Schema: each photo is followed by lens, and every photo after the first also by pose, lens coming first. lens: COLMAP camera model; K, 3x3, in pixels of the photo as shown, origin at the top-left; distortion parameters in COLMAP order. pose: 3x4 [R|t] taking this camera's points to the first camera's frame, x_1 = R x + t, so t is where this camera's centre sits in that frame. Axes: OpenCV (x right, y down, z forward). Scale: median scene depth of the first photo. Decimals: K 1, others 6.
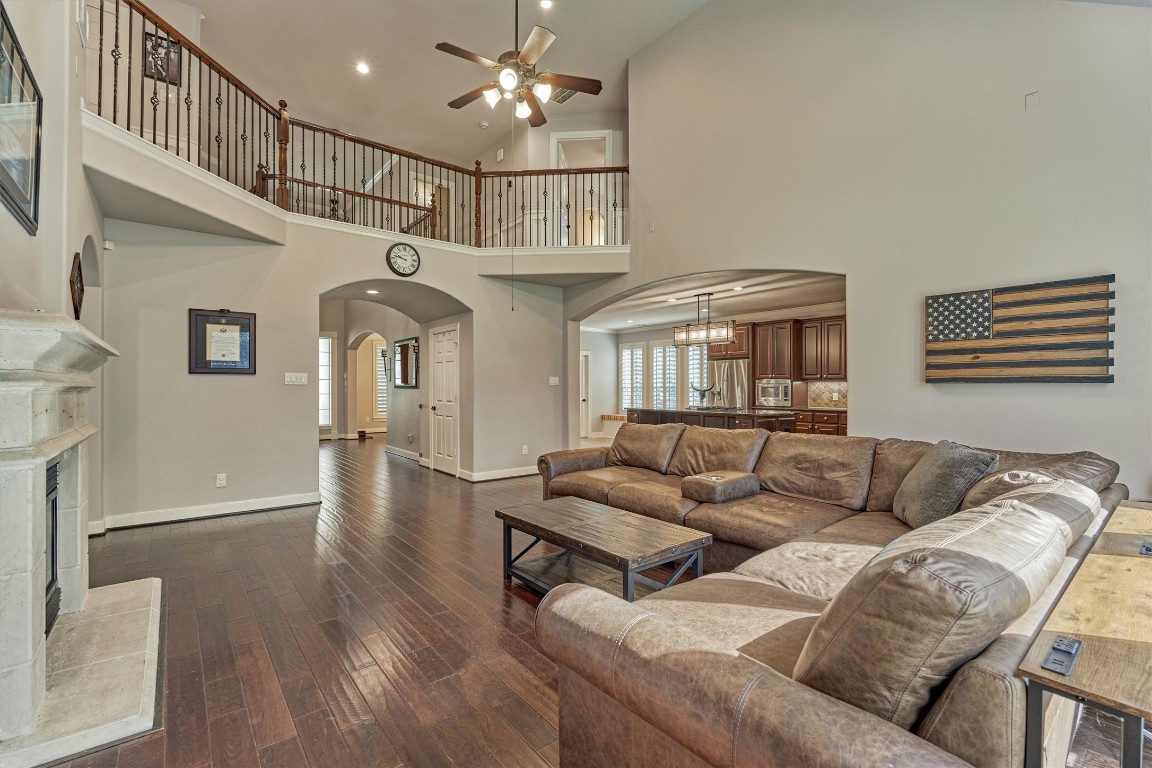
lens RADIAL K [[500.0, 0, 581.1], [0, 500.0, 383.9], [0, 0, 1]] dist [-0.004108, -0.000482]
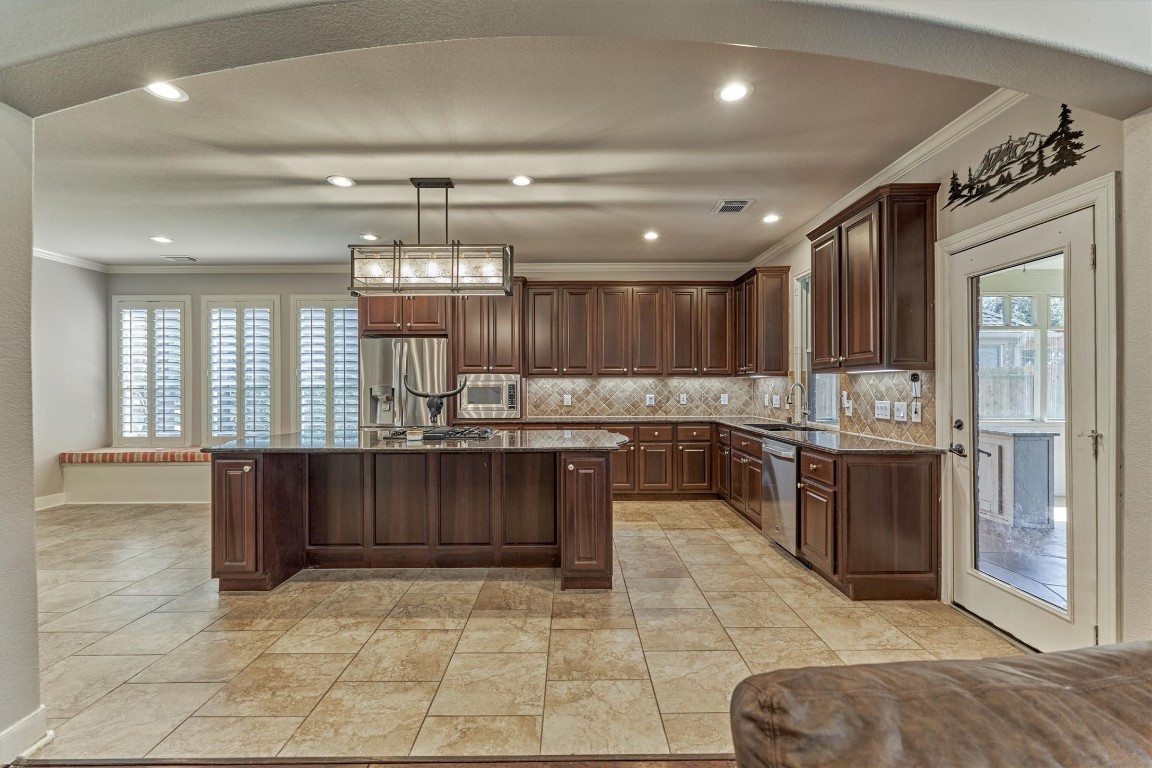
lens RADIAL K [[500.0, 0, 573.0], [0, 500.0, 383.5], [0, 0, 1]] dist [-0.004108, -0.000482]
pose [[0.628757, -0.002793, 0.777597, -0.018720], [0.000149, 0.999994, 0.003471, 0.000179], [-0.777602, -0.002066, 0.628754, 0.497324]]
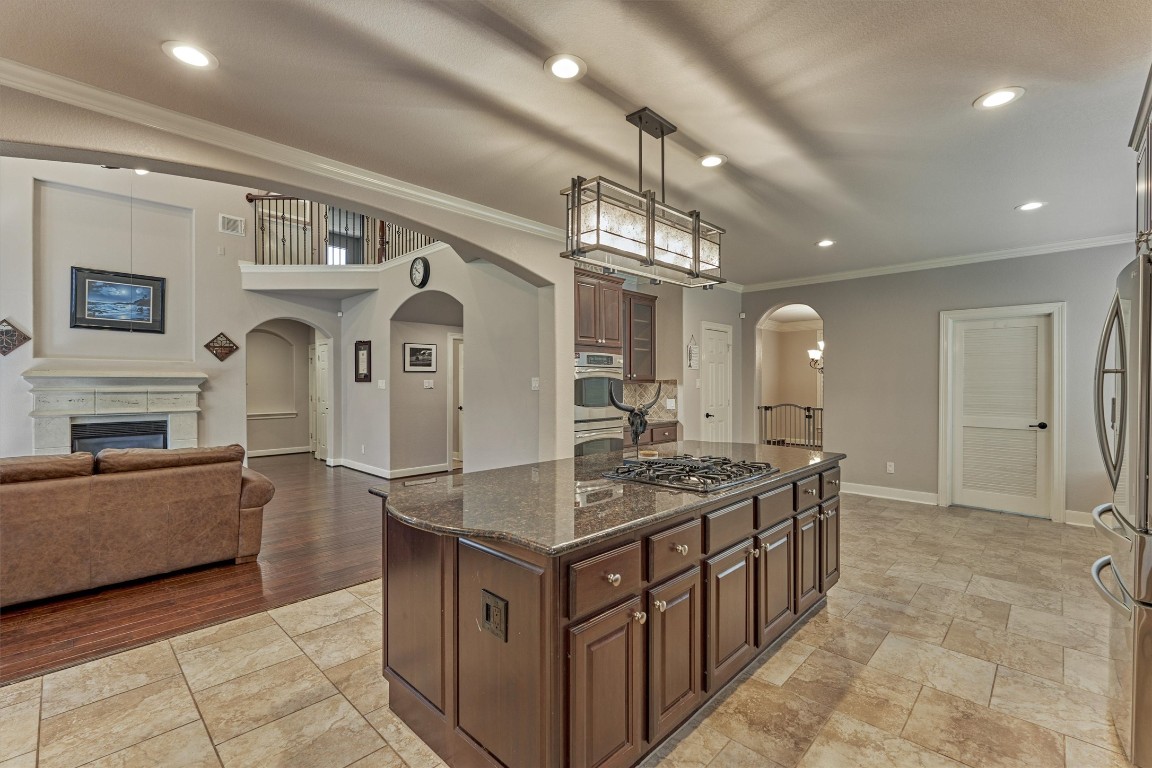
lens RADIAL K [[500.0, 0, 585.8], [0, 500.0, 382.1], [0, 0, 1]] dist [-0.004108, -0.000482]
pose [[0.135716, -0.008309, -0.990713, 0.466892], [0.007117, 0.999947, -0.007412, -0.002563], [0.990722, -0.006045, 0.135768, 0.732859]]
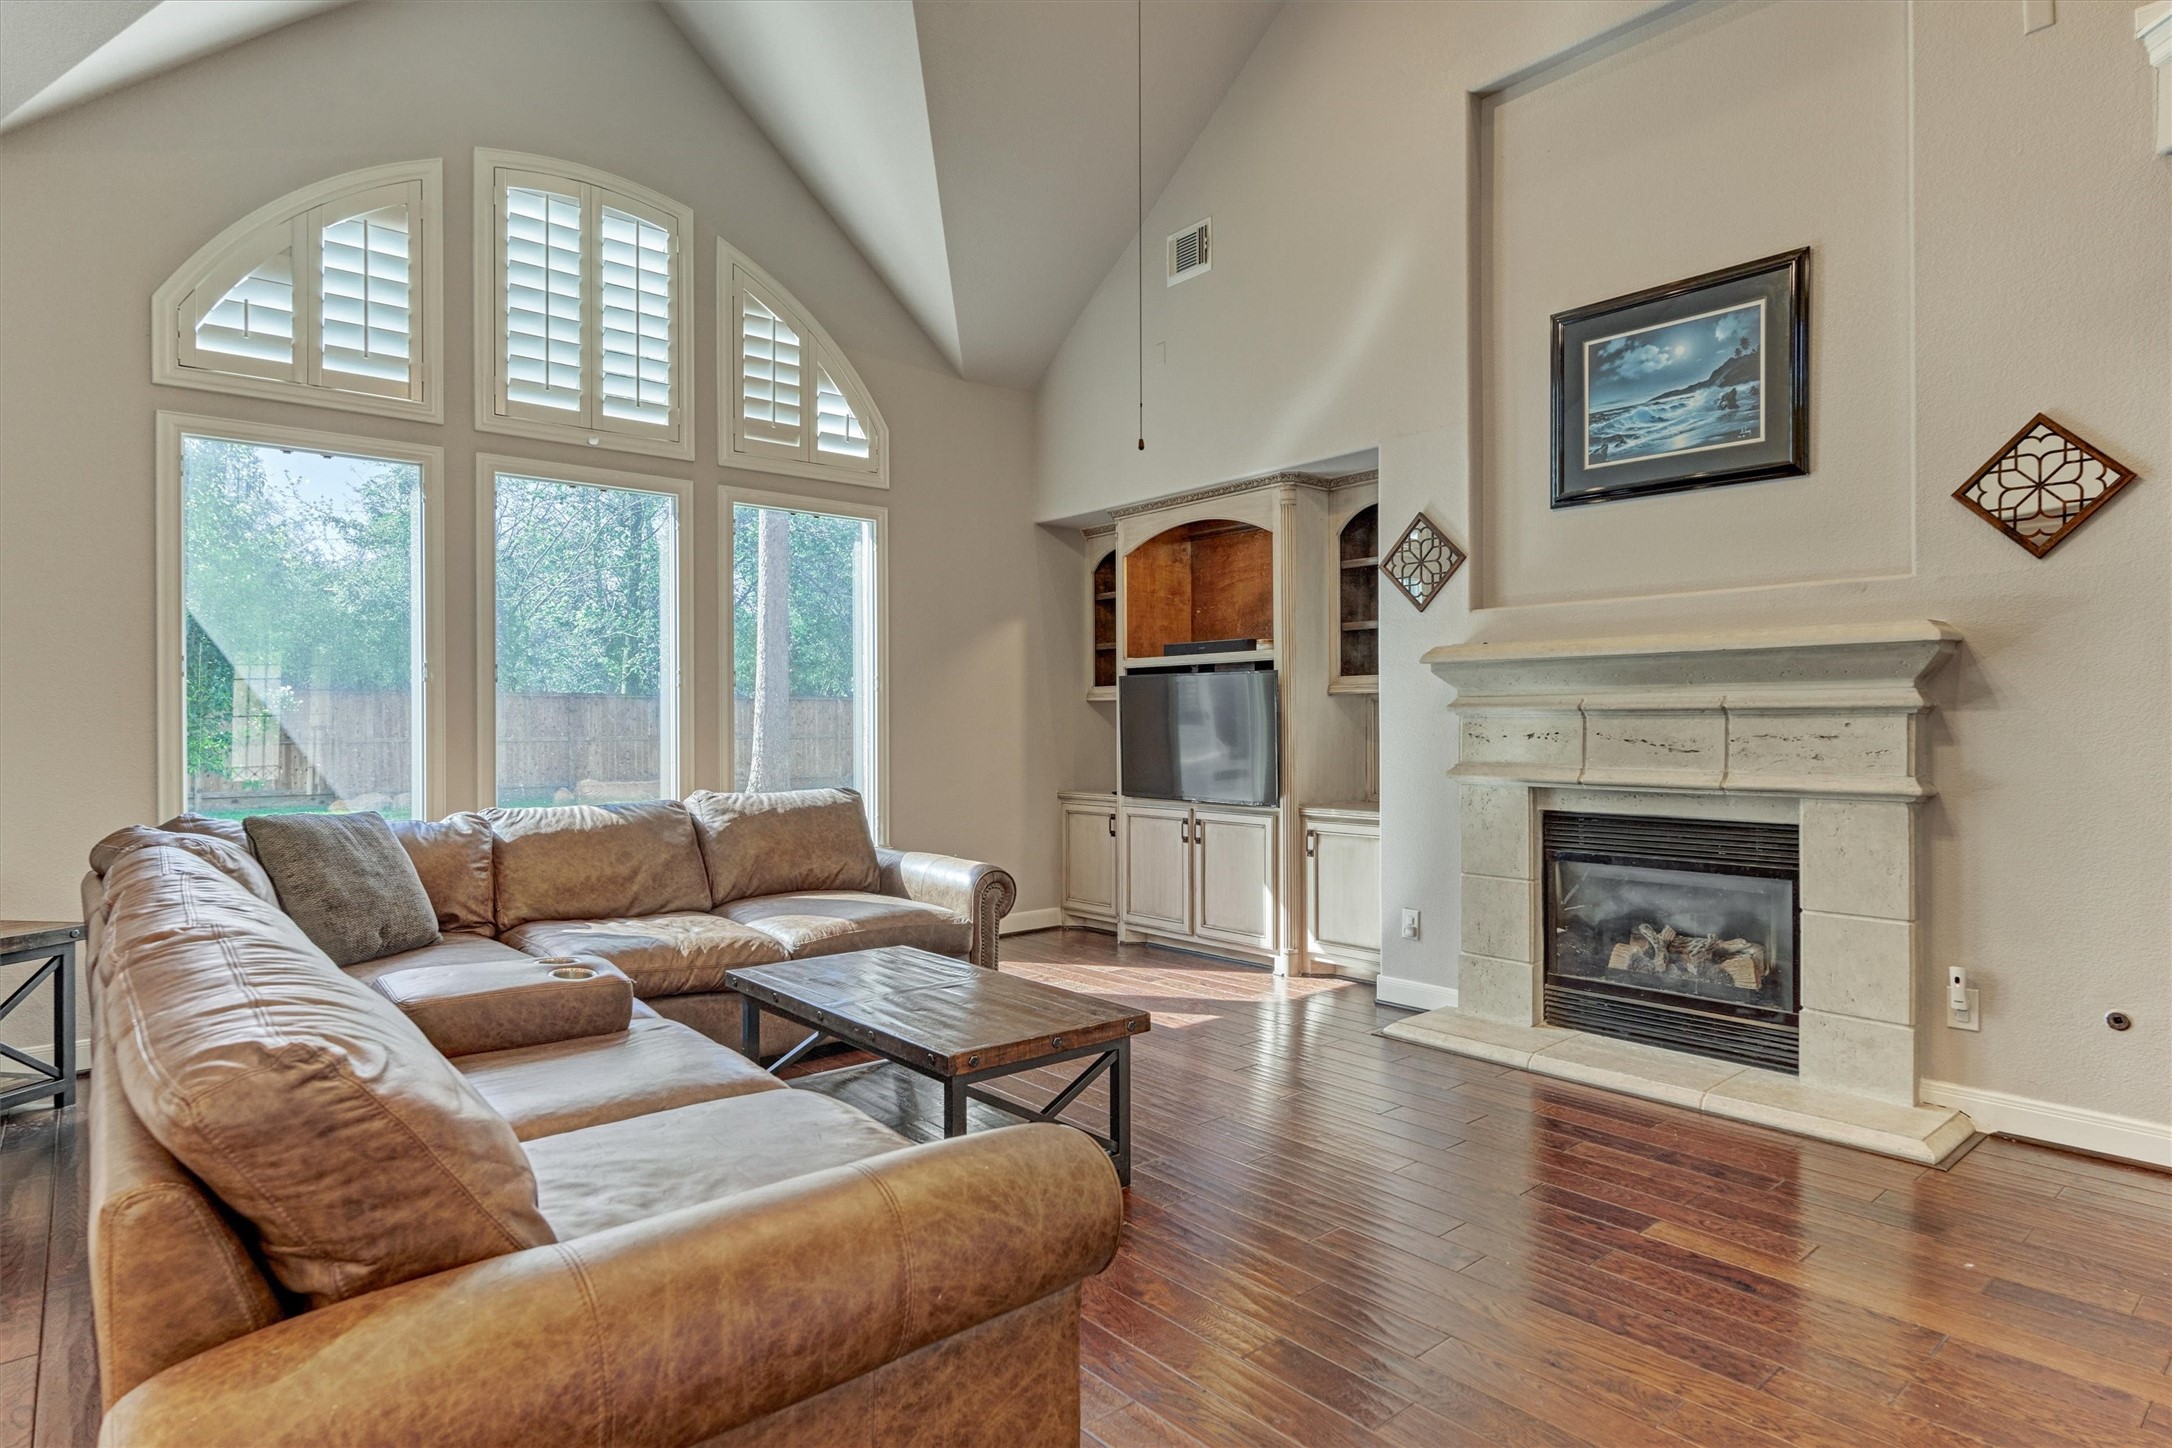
lens RADIAL K [[1158.9, 0, 1096.5], [0, 1158.9, 728.3], [0, 0, 1]] dist [-0.003420, 0.000767]
pose [[-0.999711, 0.002072, -0.023950, -0.034475], [0.002068, 0.999998, 0.000195, 0.007478], [0.023950, 0.000146, -0.999713, 0.639692]]
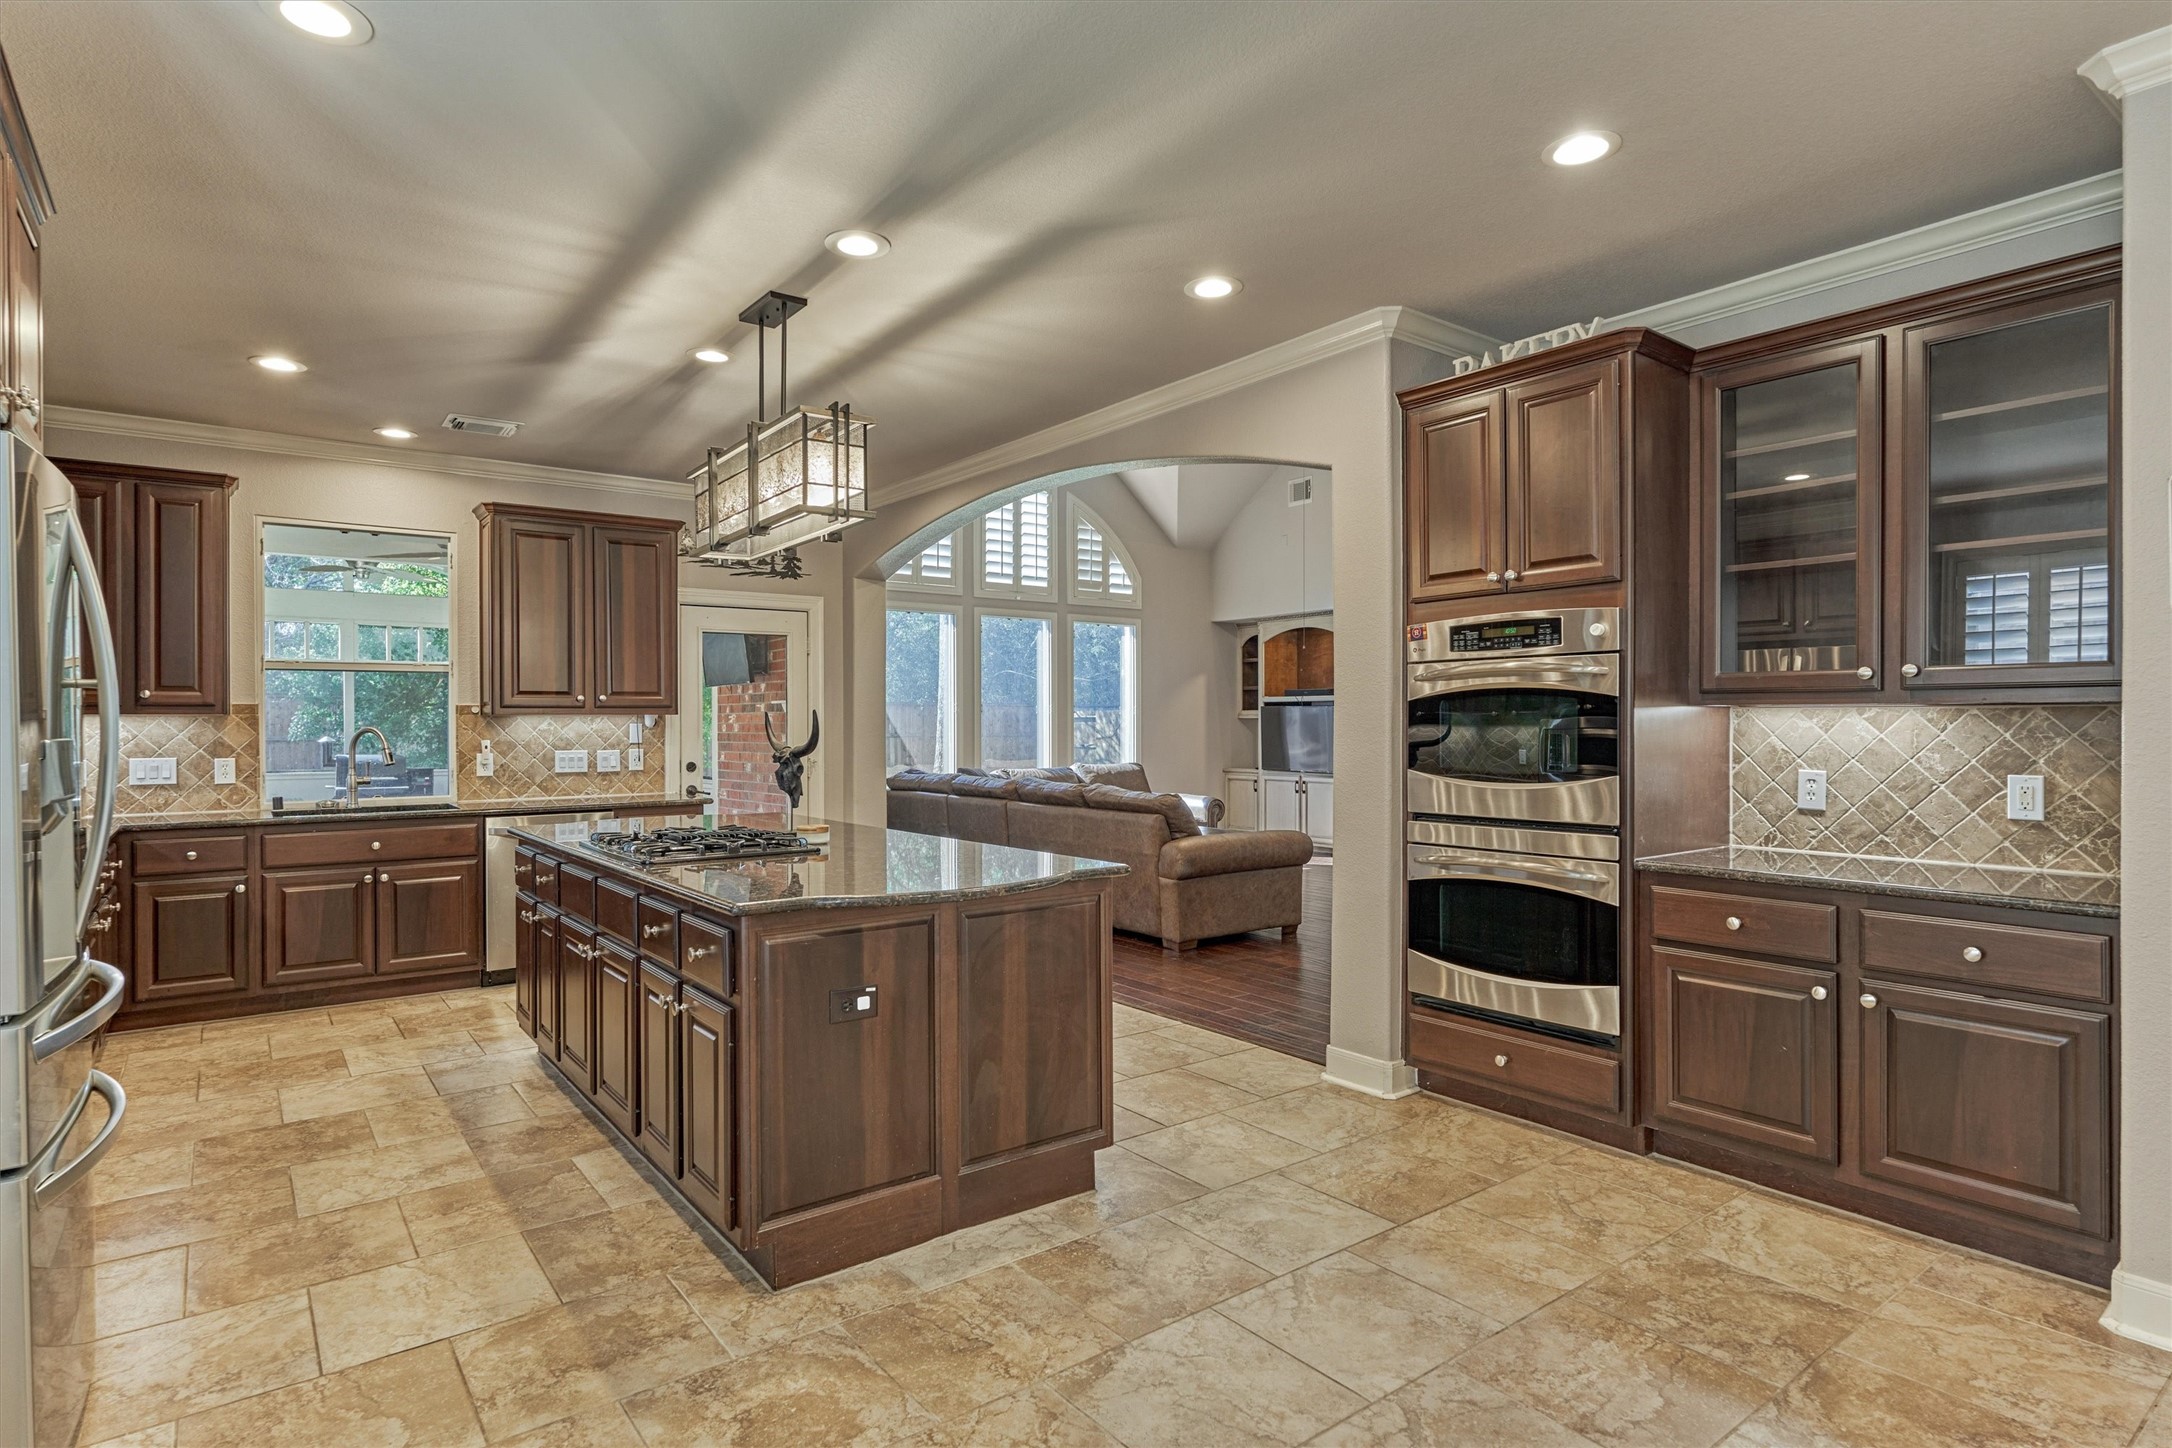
lens RADIAL K [[1158.9, 0, 1094.4], [0, 1158.9, 722.4], [0, 0, 1]] dist [-0.003420, 0.000767]
pose [[-0.999630, 0.002027, 0.027106, 0.077548], [0.001909, 0.999989, -0.004348, 0.001135], [-0.027115, -0.004295, -0.999623, 1.209966]]
